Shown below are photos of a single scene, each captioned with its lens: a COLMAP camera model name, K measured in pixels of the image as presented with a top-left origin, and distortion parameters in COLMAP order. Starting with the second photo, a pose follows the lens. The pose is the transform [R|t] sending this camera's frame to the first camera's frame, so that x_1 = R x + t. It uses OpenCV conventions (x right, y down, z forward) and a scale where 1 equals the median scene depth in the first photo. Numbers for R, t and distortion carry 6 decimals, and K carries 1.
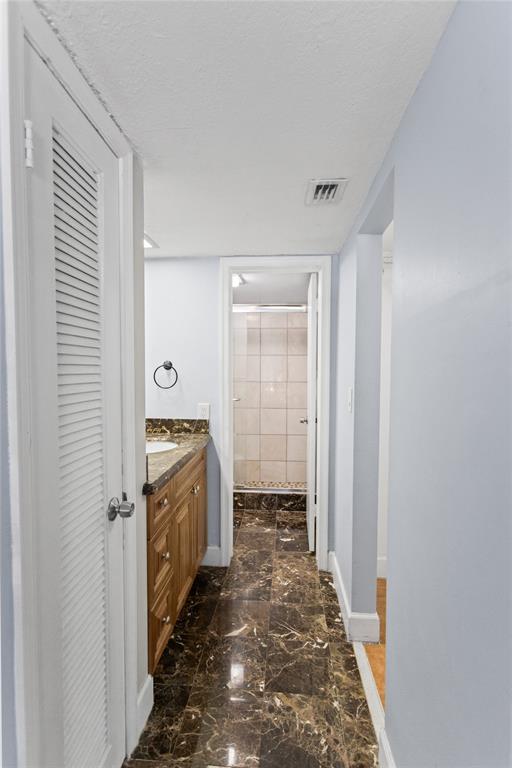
lens RADIAL K [[365.8, 0, 256.0], [0, 365.8, 384.0], [0, 0, 1]] dist [0.003078, 0.001185]
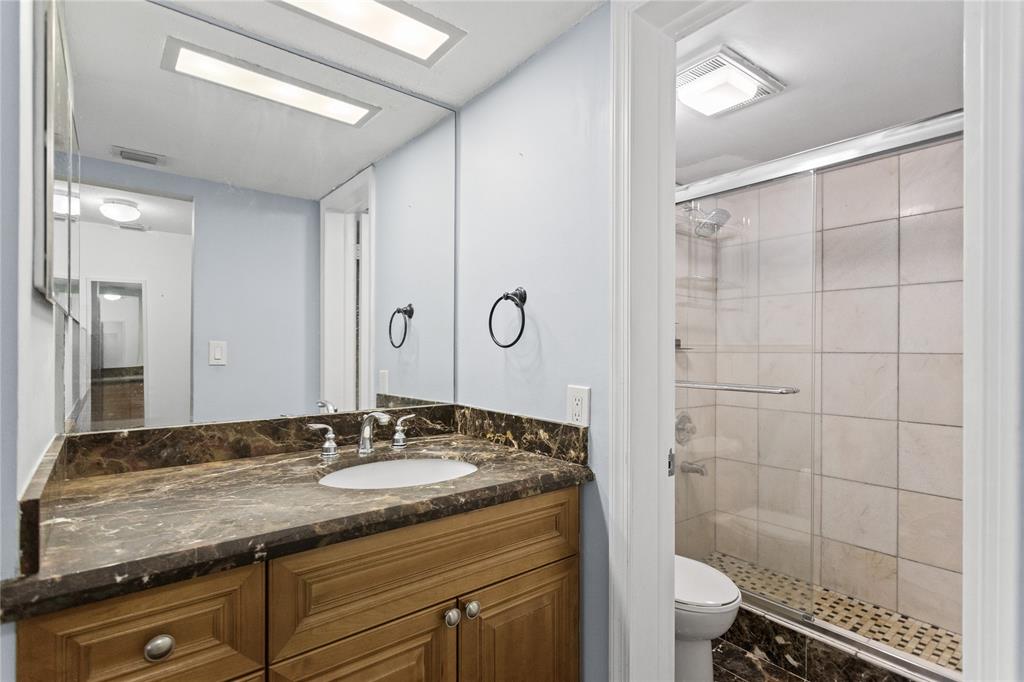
lens RADIAL K [[487.7, 0, 507.5], [0, 487.7, 341.7], [0, 0, 1]] dist [0.003078, 0.001185]
pose [[0.685483, -0.012622, -0.727979, 0.189819], [-0.028595, 0.998612, -0.044239, 0.031449], [0.727527, 0.051142, 0.684171, 0.580371]]
